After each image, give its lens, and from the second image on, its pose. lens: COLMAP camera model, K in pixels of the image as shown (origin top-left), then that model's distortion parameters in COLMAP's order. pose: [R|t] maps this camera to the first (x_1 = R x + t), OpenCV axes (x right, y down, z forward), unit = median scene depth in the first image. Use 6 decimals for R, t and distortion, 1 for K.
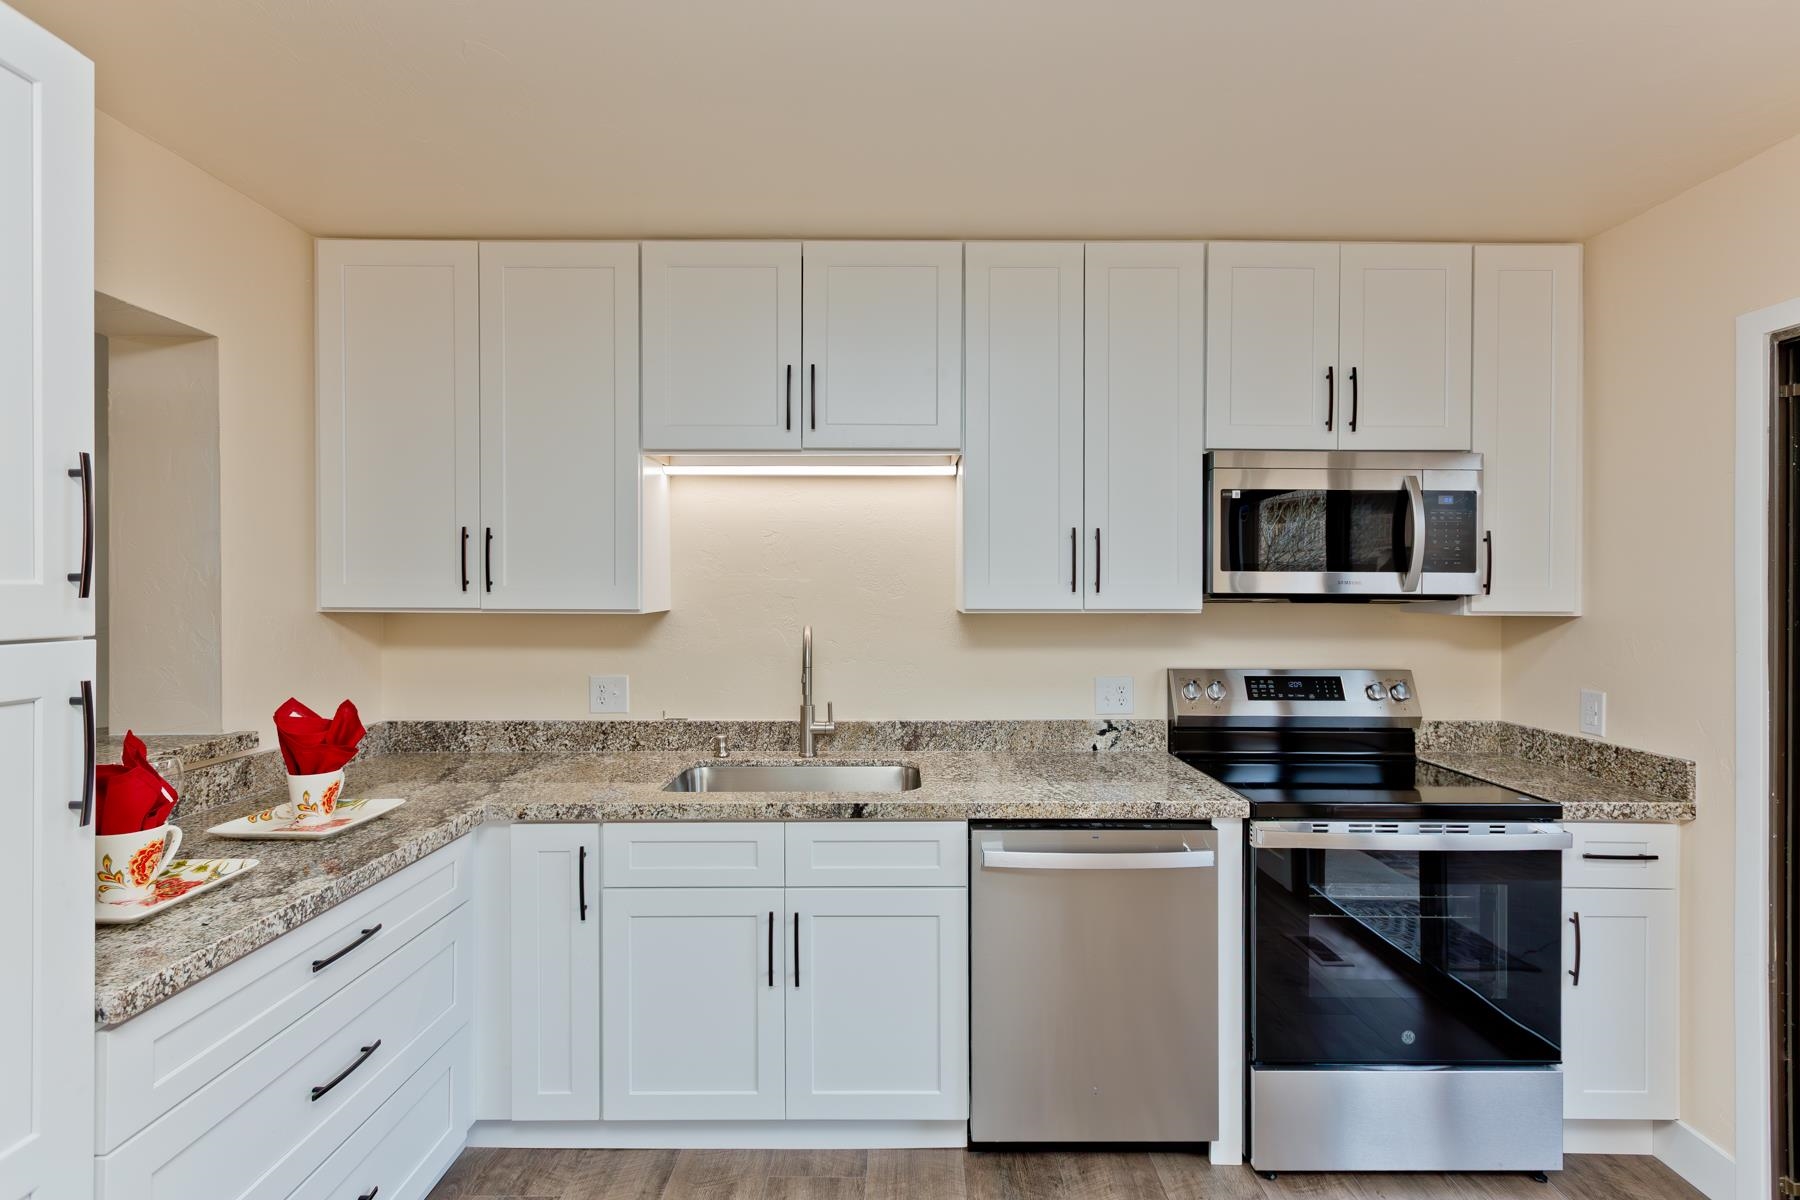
lens RADIAL K [[817.5, 0, 896.8], [0, 817.5, 591.0], [0, 0, 1]] dist [0.003433, 0.000185]
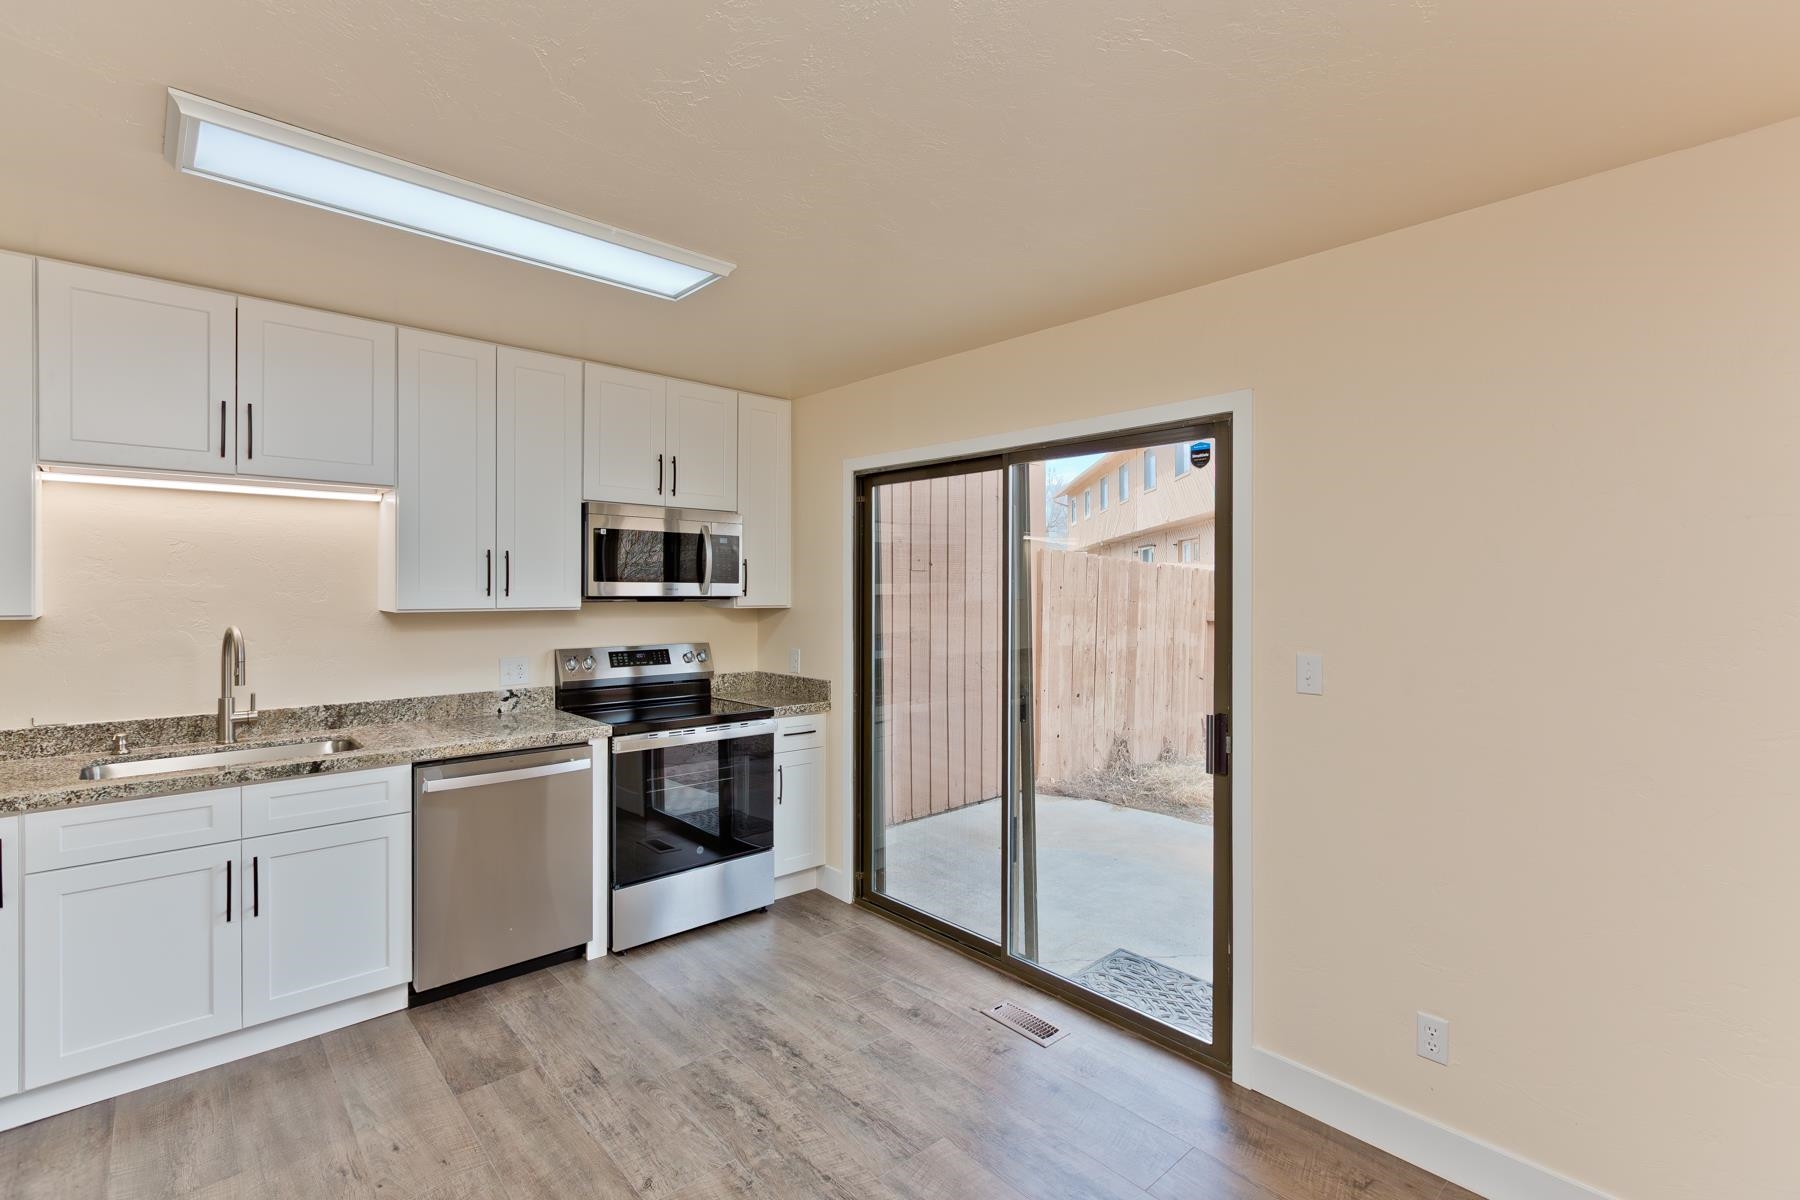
lens RADIAL K [[817.5, 0, 896.8], [0, 817.5, 591.0], [0, 0, 1]] dist [0.003433, 0.000185]
pose [[0.735369, -0.000911, 0.677666, -0.215196], [-0.000613, 0.999998, 0.002010, -0.009945], [-0.677667, -0.001893, 0.735367, -0.490284]]
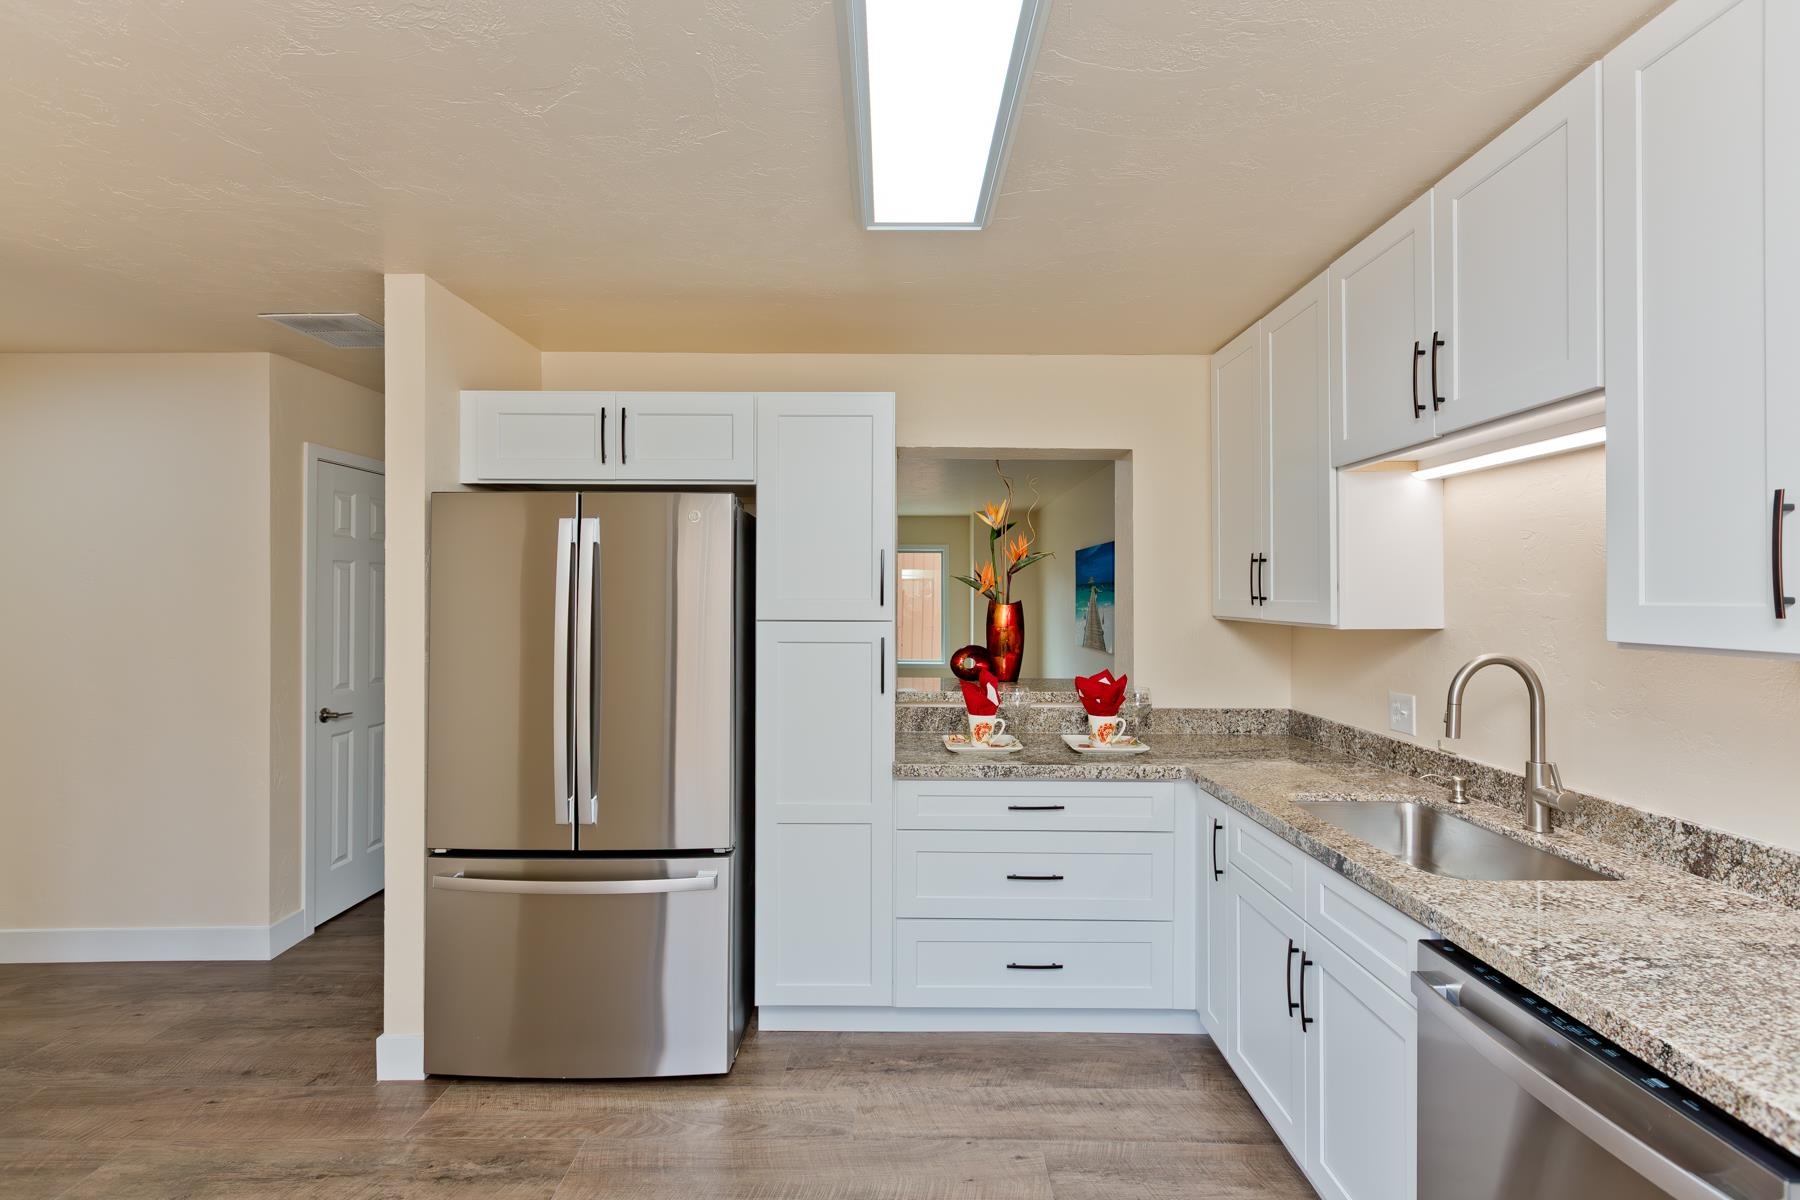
lens RADIAL K [[839.4, 0, 907.1], [0, 839.4, 594.8], [0, 0, 1]] dist [-0.000145, -0.001464]
pose [[-0.000988, -0.002936, -0.999995, 0.724568], [-0.006570, 0.999974, -0.002929, -0.007264], [0.999978, 0.006567, -0.001007, 0.471796]]
